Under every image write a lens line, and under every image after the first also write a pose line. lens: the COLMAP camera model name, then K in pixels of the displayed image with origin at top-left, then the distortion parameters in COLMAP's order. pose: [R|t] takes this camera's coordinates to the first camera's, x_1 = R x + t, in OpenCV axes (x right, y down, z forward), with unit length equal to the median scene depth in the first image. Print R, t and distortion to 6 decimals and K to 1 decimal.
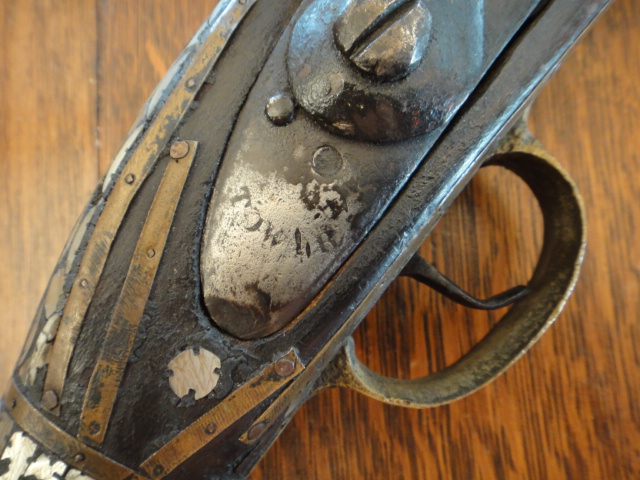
lens RADIAL K [[456.5, 0, 322.2], [0, 456.5, 232.6], [0, 0, 1]] dist [0.005699, 0.000129]
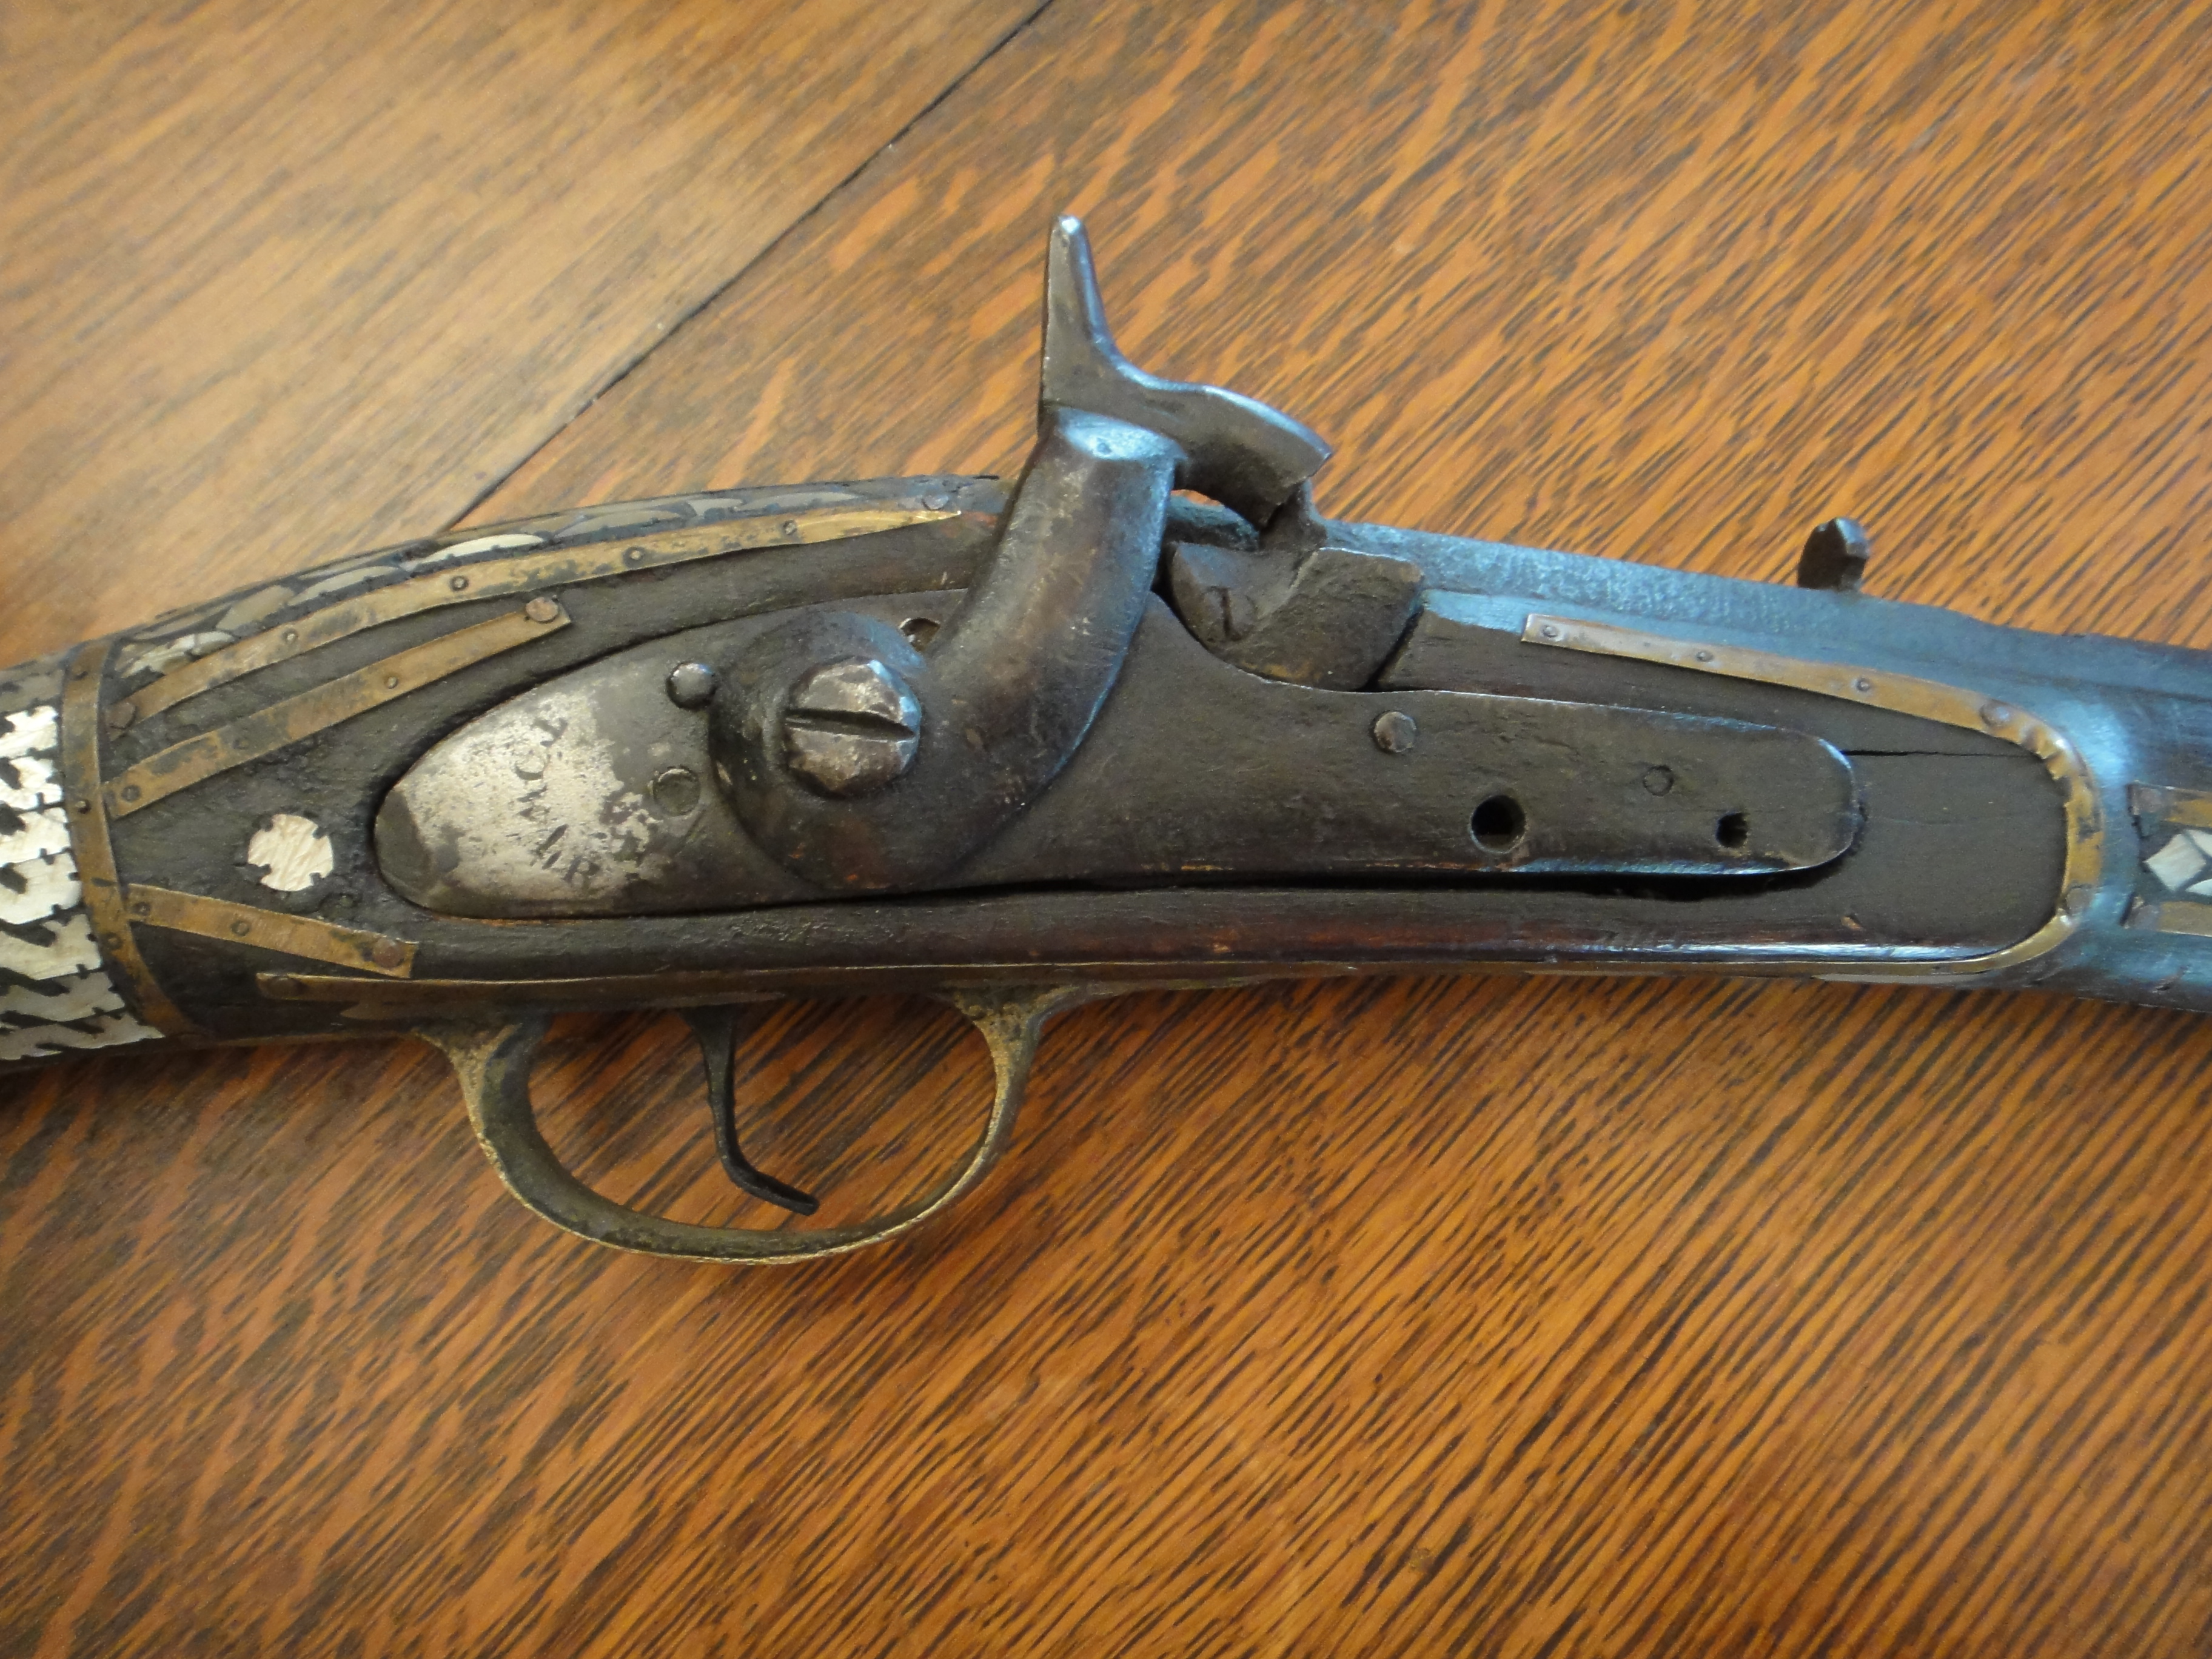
lens RADIAL K [[1577.8, 0, 1113.6], [0, 1577.8, 803.9], [0, 0, 1]] dist [0.005699, 0.000129]
pose [[0.658539, 0.750145, -0.060079, 0.562991], [-0.752308, 0.658240, -0.027445, -0.547456], [0.018959, 0.063271, 0.997816, -1.205469]]
